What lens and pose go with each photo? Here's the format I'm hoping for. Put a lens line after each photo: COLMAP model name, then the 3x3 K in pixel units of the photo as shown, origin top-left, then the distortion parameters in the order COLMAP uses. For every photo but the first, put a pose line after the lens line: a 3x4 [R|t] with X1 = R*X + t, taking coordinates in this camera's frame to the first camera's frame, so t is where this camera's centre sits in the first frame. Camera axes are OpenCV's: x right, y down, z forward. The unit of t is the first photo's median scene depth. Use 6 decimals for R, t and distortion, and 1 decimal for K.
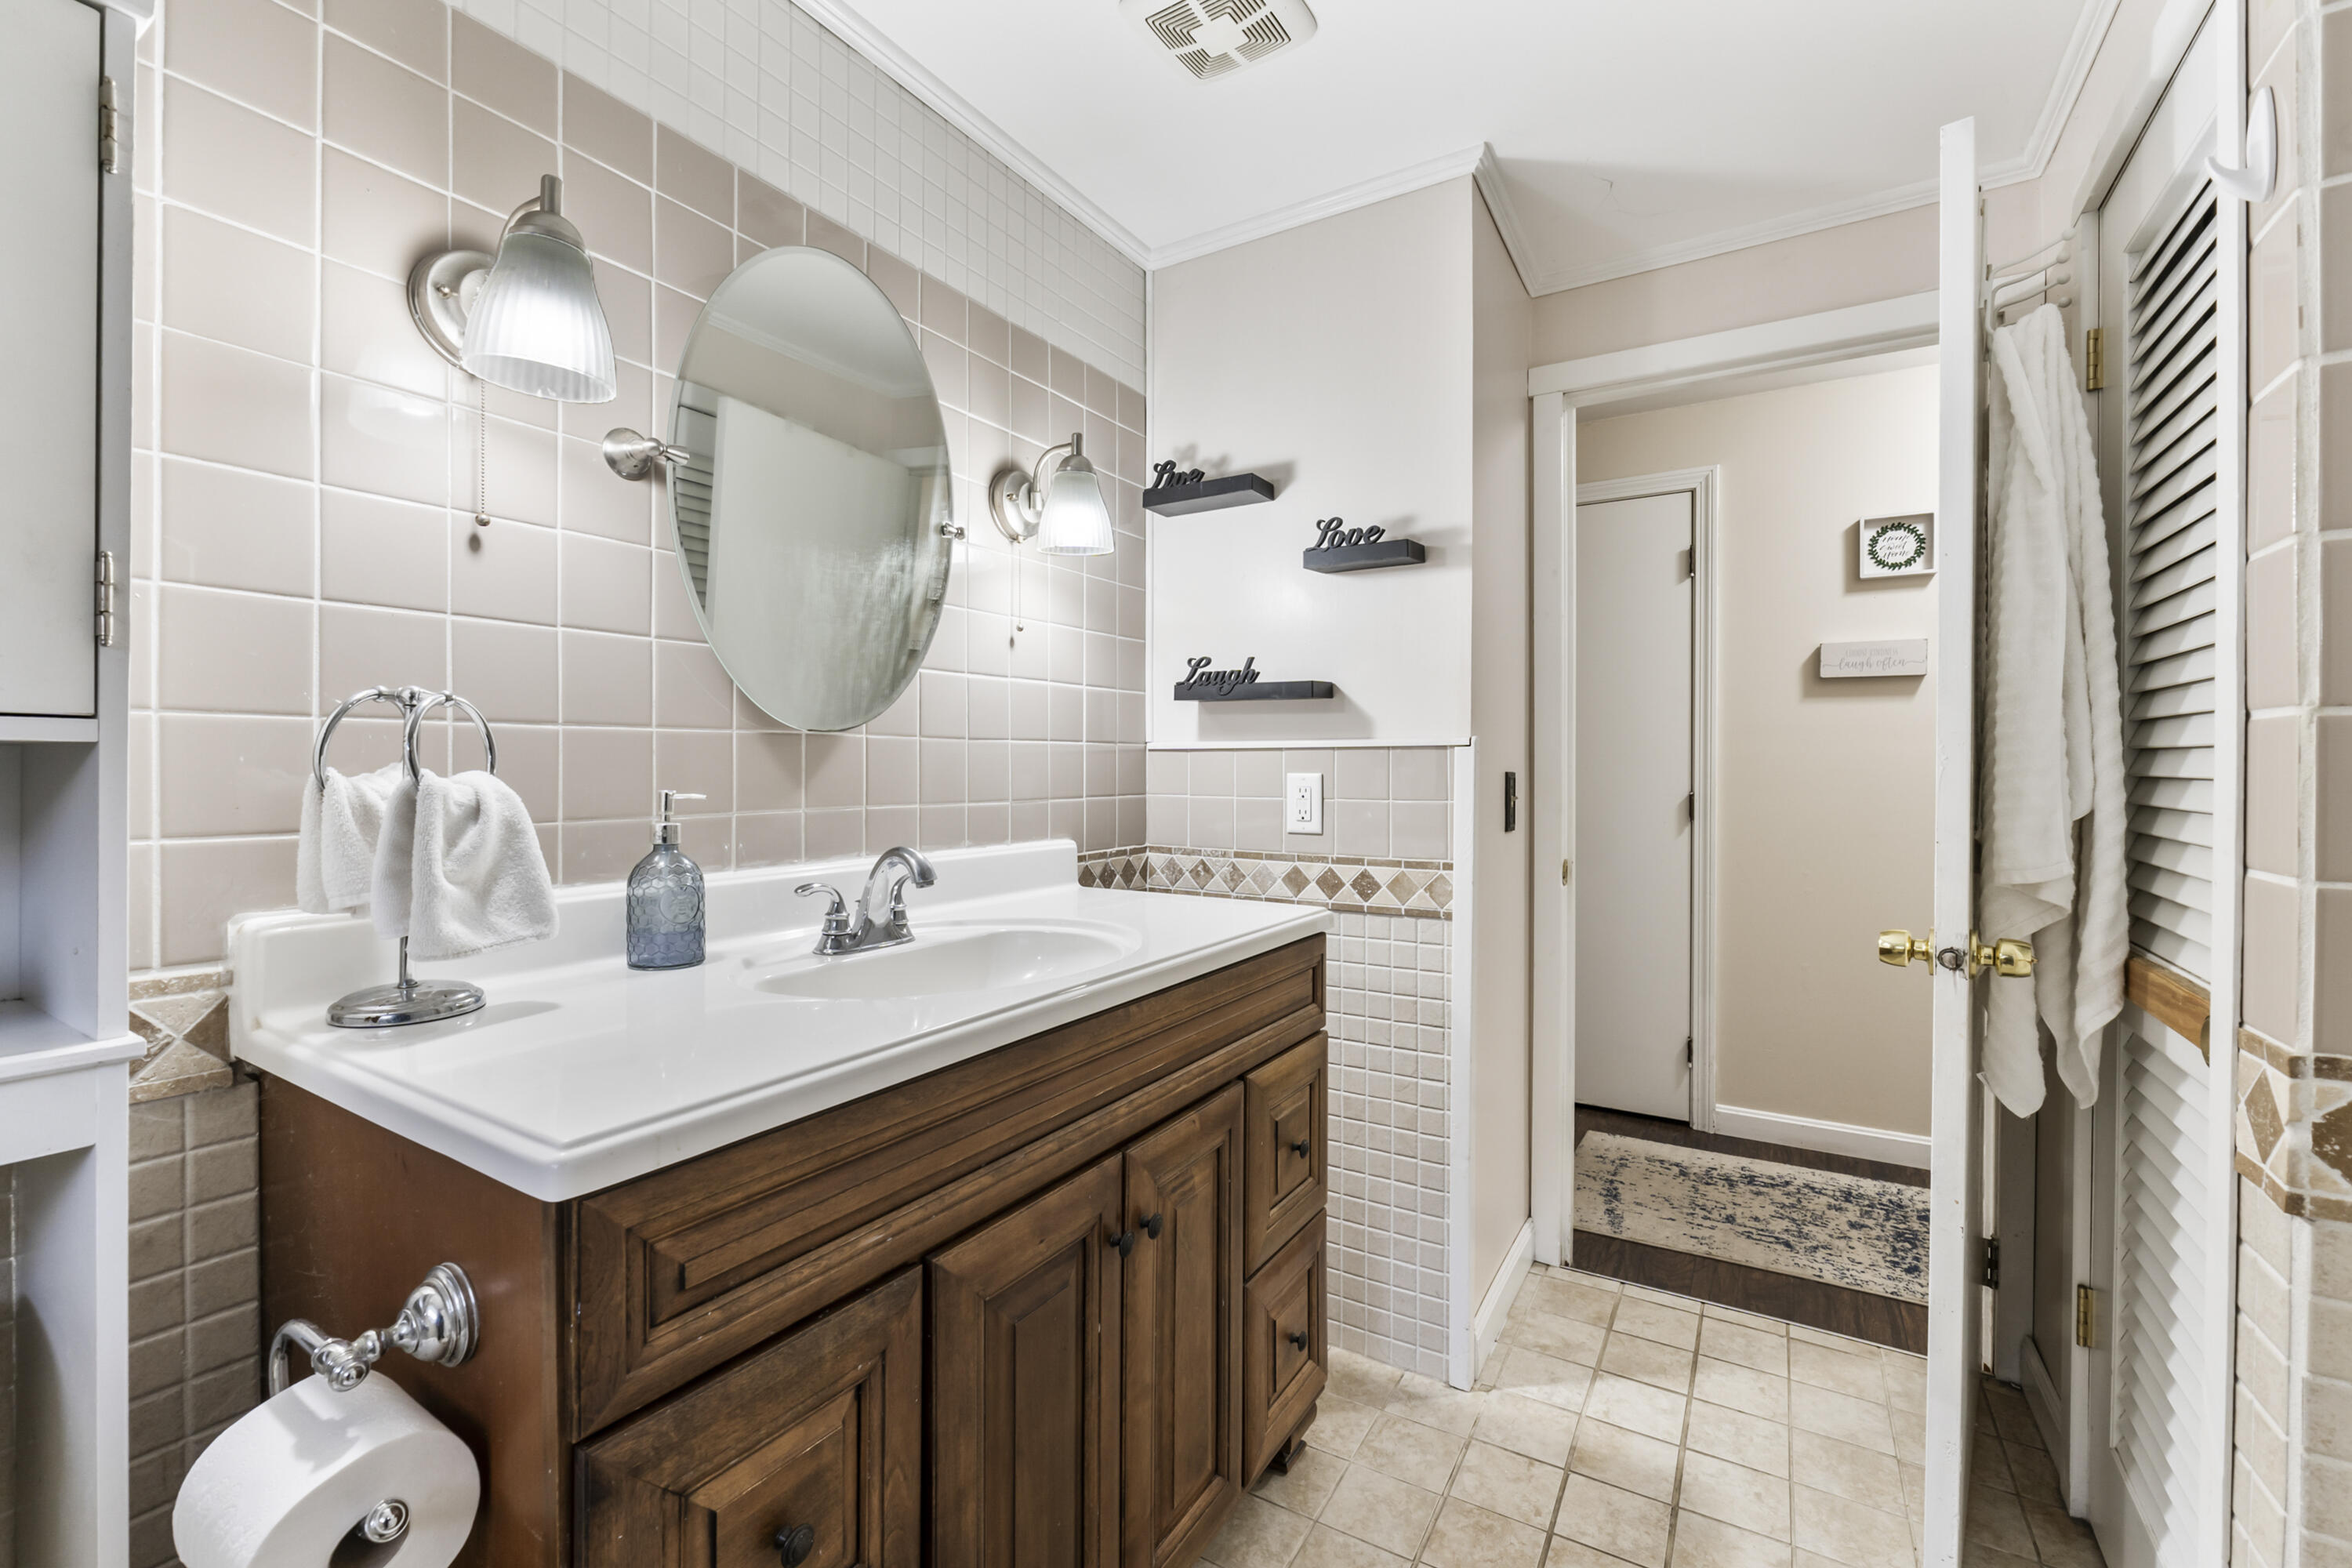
lens RADIAL K [[1000.9, 0, 1171.6], [0, 1000.9, 762.8], [0, 0, 1]] dist [-0.000652, -0.000056]
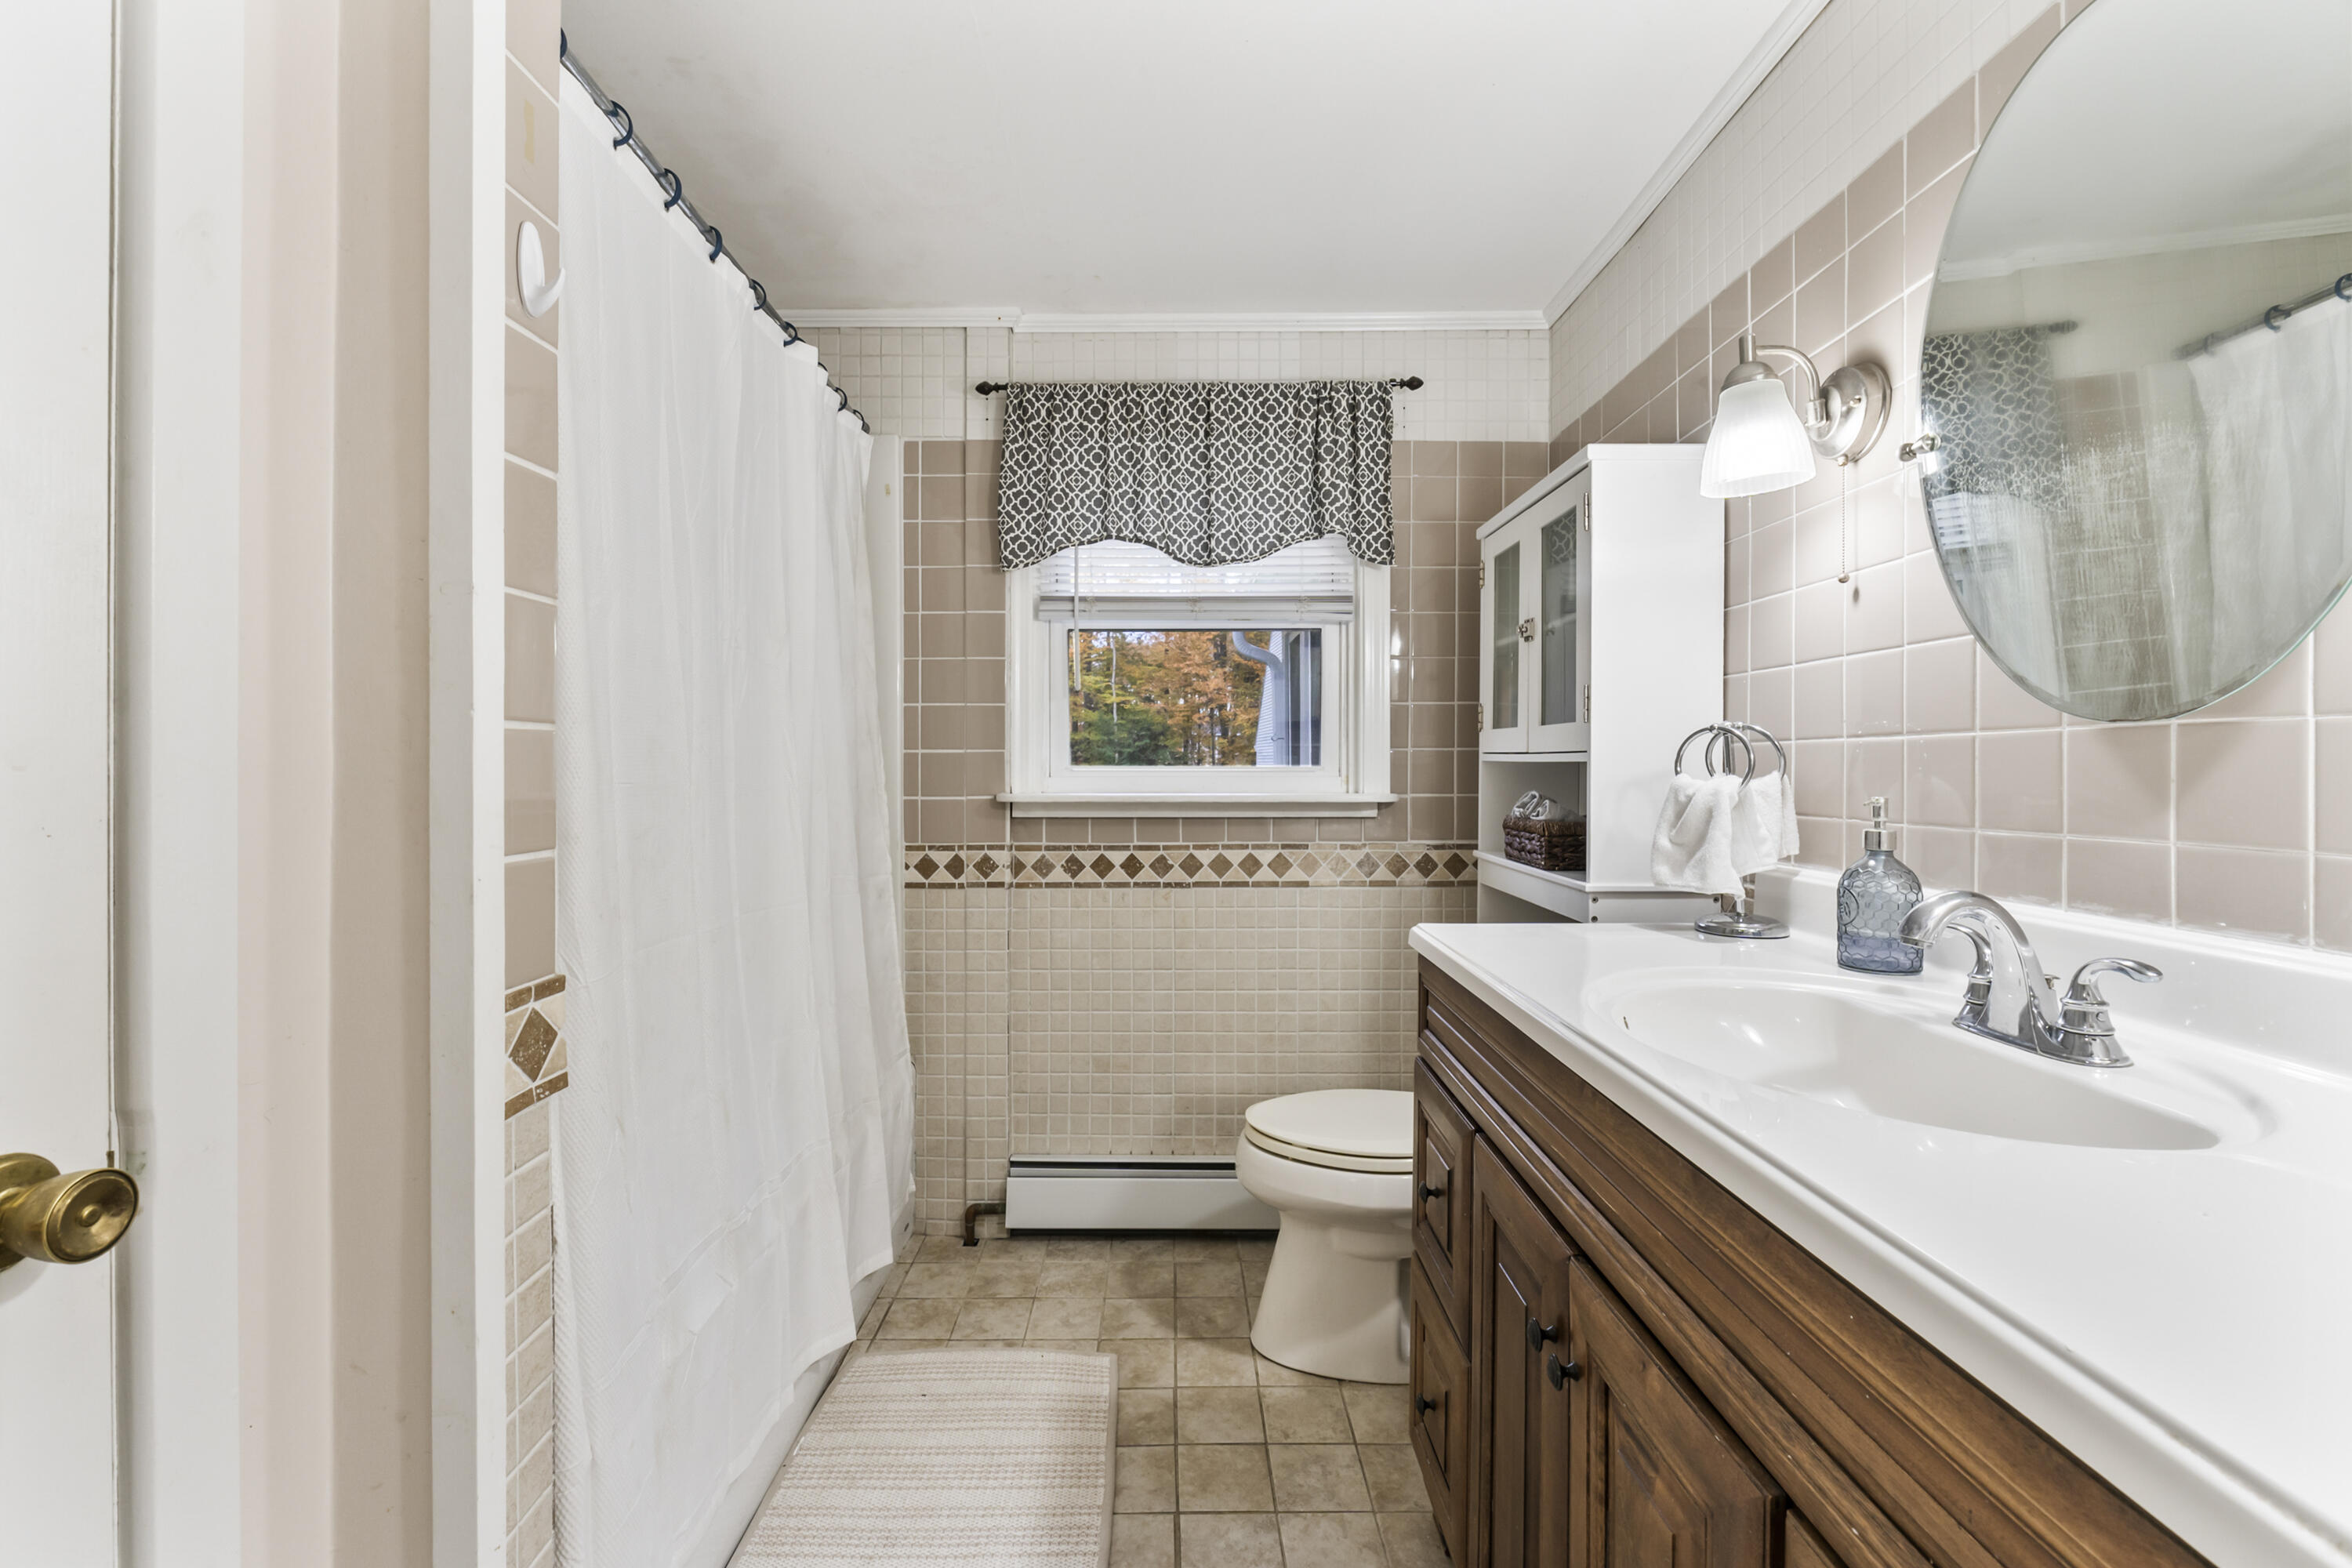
lens RADIAL K [[1000.9, 0, 1171.6], [0, 1000.9, 762.8], [0, 0, 1]] dist [-0.000652, -0.000056]
pose [[-0.852671, -0.011446, -0.522323, 0.611941], [-0.003216, 0.999856, -0.016660, 0.011011], [0.522439, -0.012526, -0.852585, 1.496717]]
